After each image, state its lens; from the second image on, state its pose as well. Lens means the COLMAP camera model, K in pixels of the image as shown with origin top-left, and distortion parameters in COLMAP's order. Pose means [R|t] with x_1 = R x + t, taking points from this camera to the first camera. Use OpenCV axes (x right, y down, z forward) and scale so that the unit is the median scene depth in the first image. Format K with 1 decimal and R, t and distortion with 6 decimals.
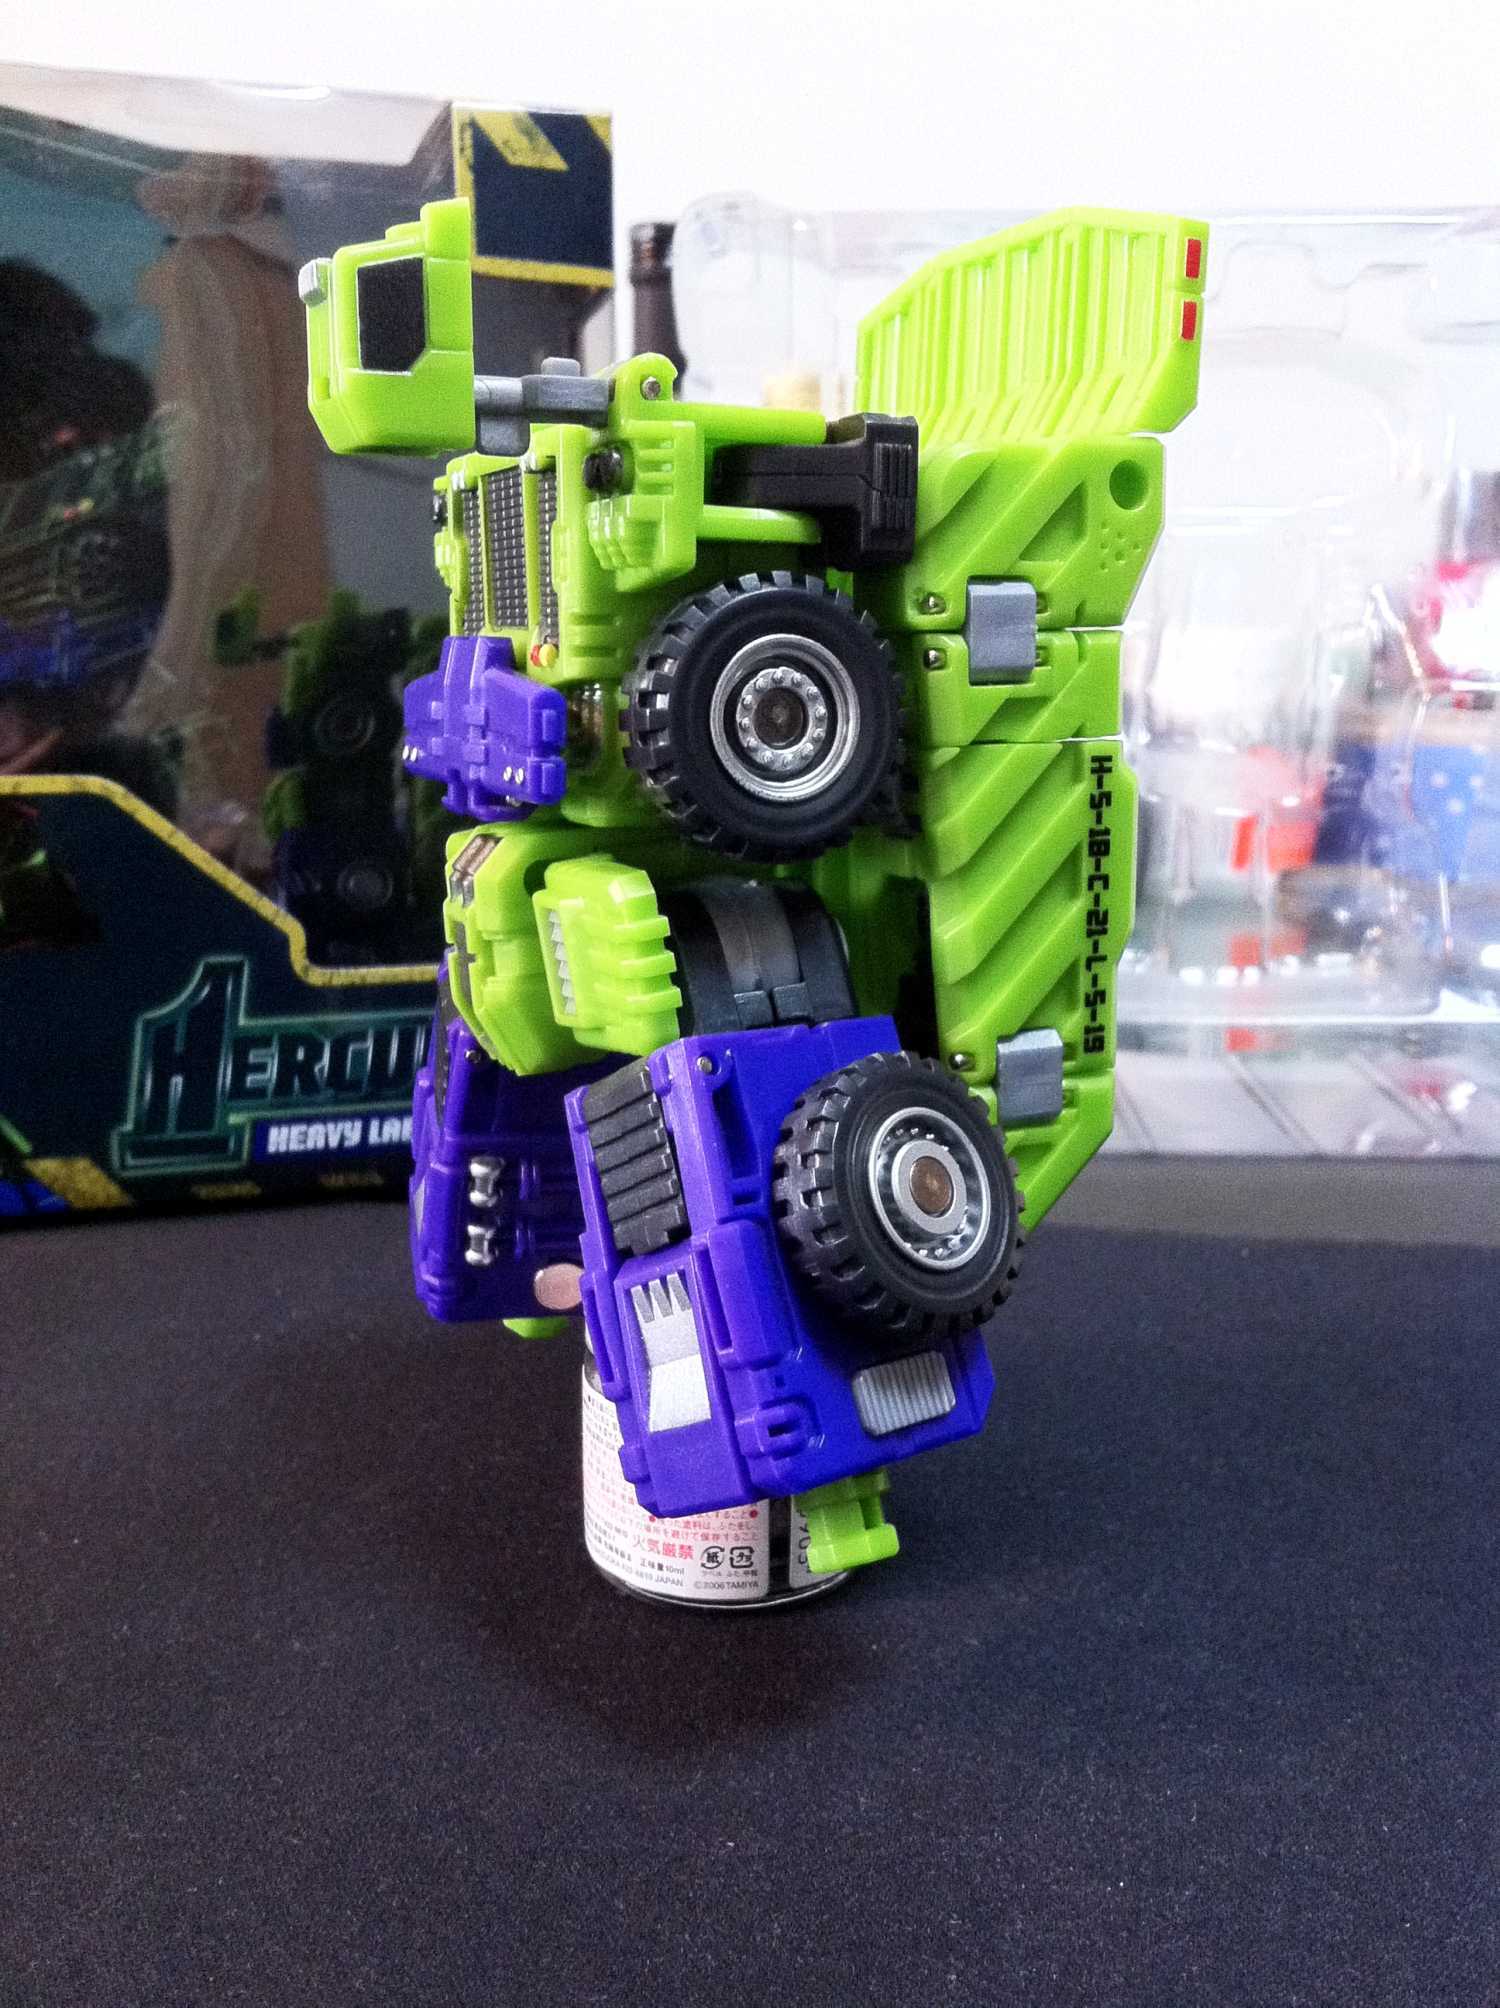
lens RADIAL K [[1911.3, 0, 757.2], [0, 1911.3, 1018.4], [0, 0, 1]] dist [0.032409, -0.137187]
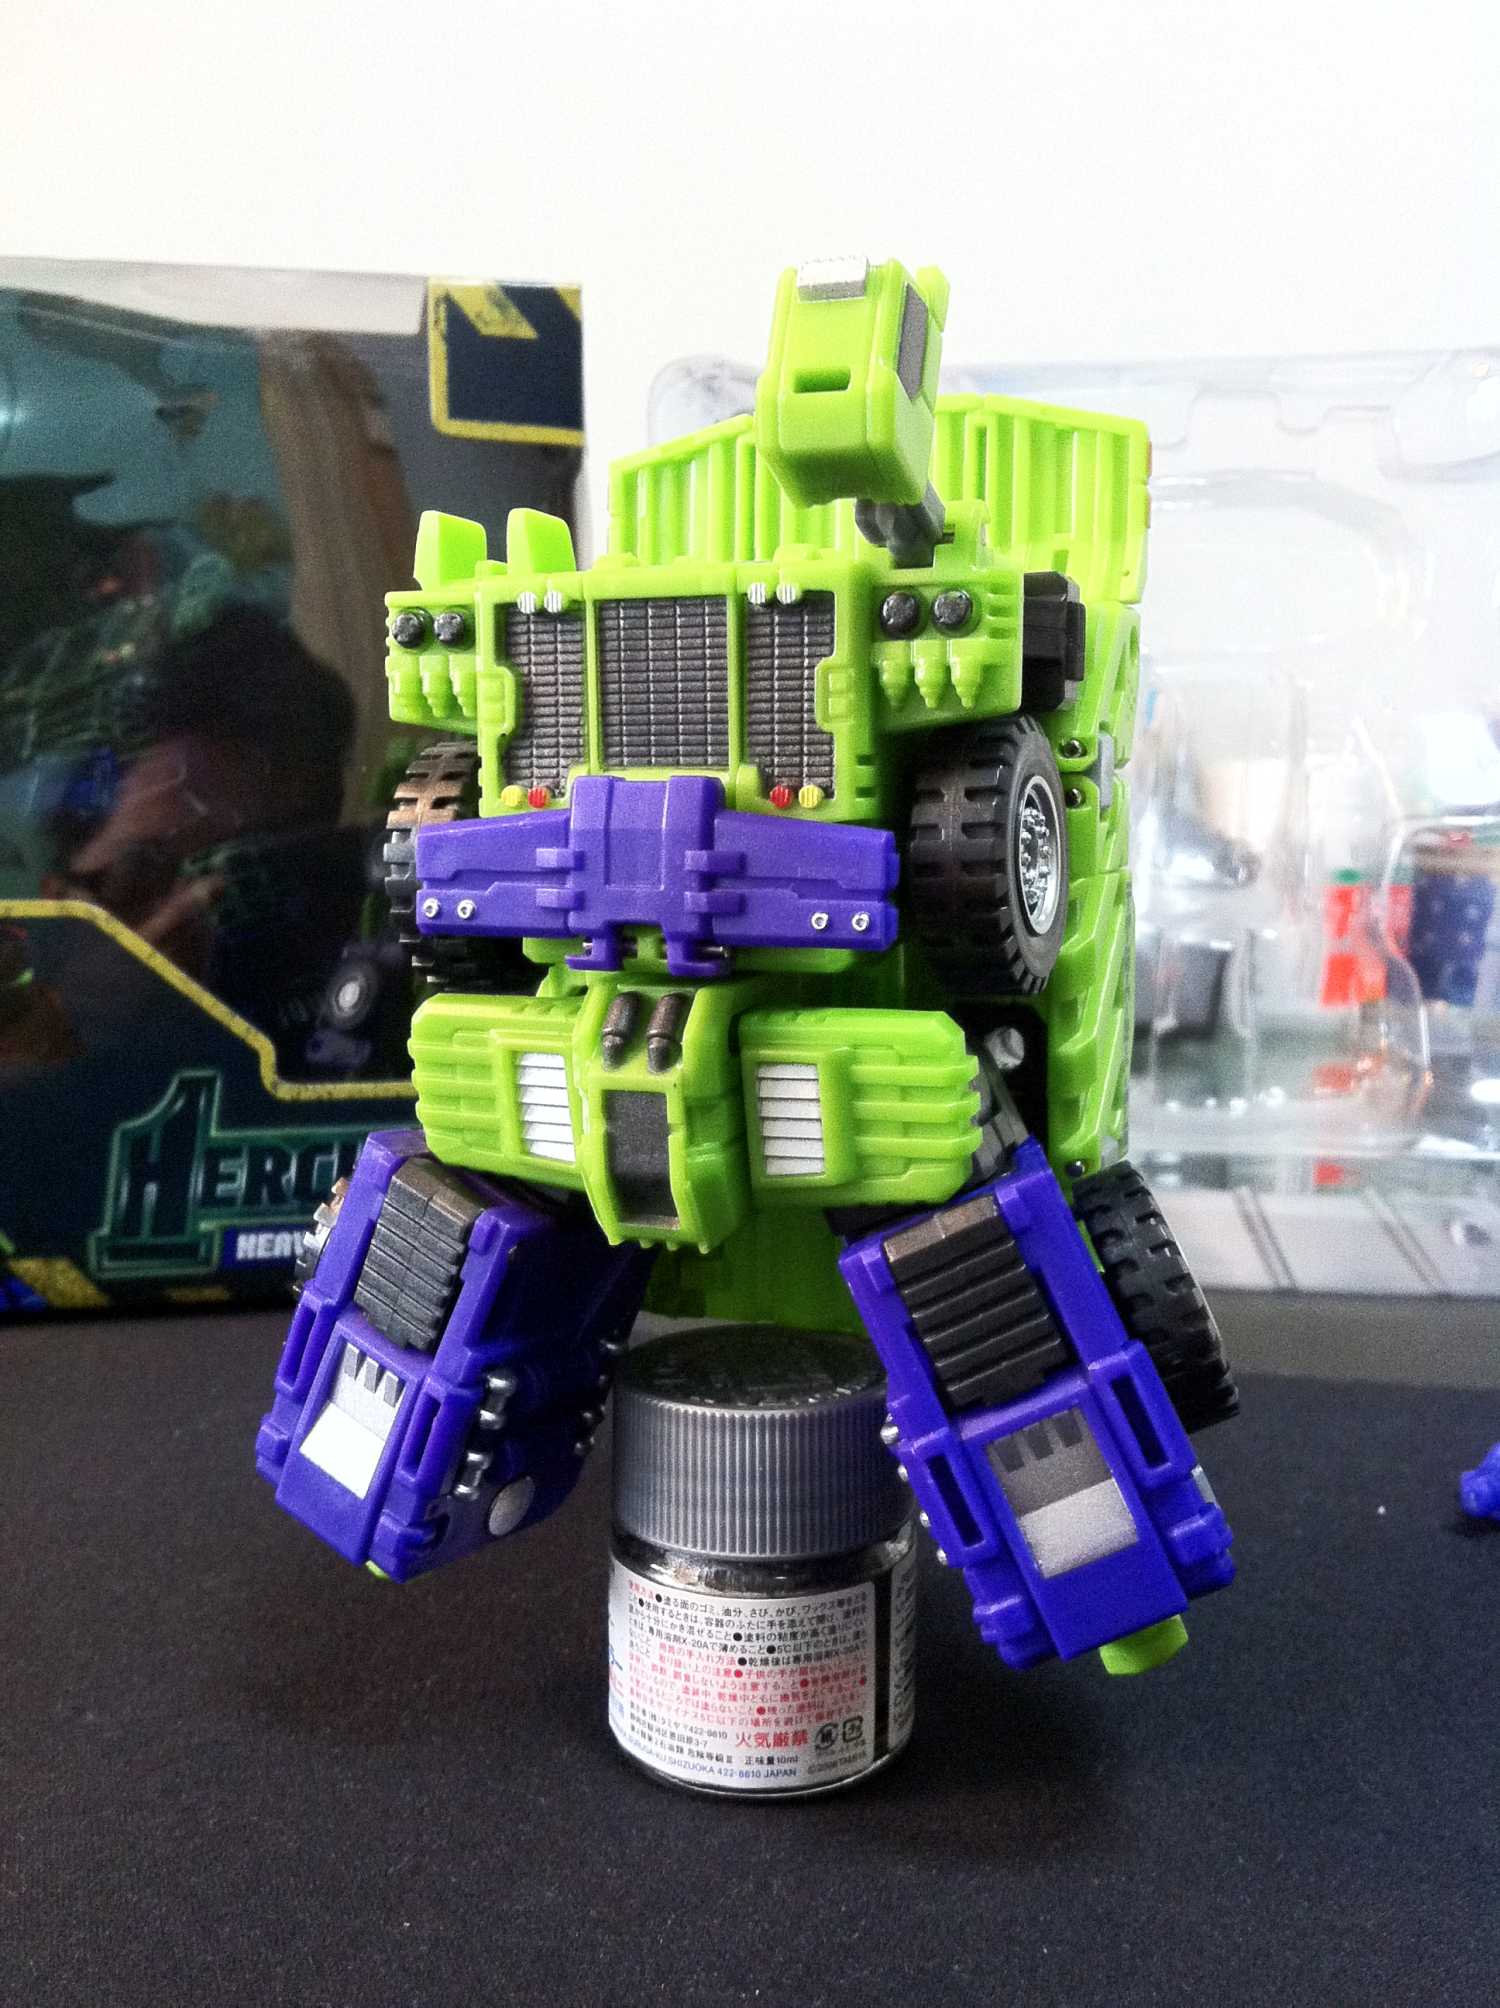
lens RADIAL K [[1911.3, 0, 757.2], [0, 1911.3, 1018.4], [0, 0, 1]] dist [0.032409, -0.137187]
pose [[0.995160, 0.012473, -0.097478, 0.130118], [-0.018793, 0.997761, -0.064193, 0.000677], [0.096459, 0.065715, 0.993165, -0.022798]]
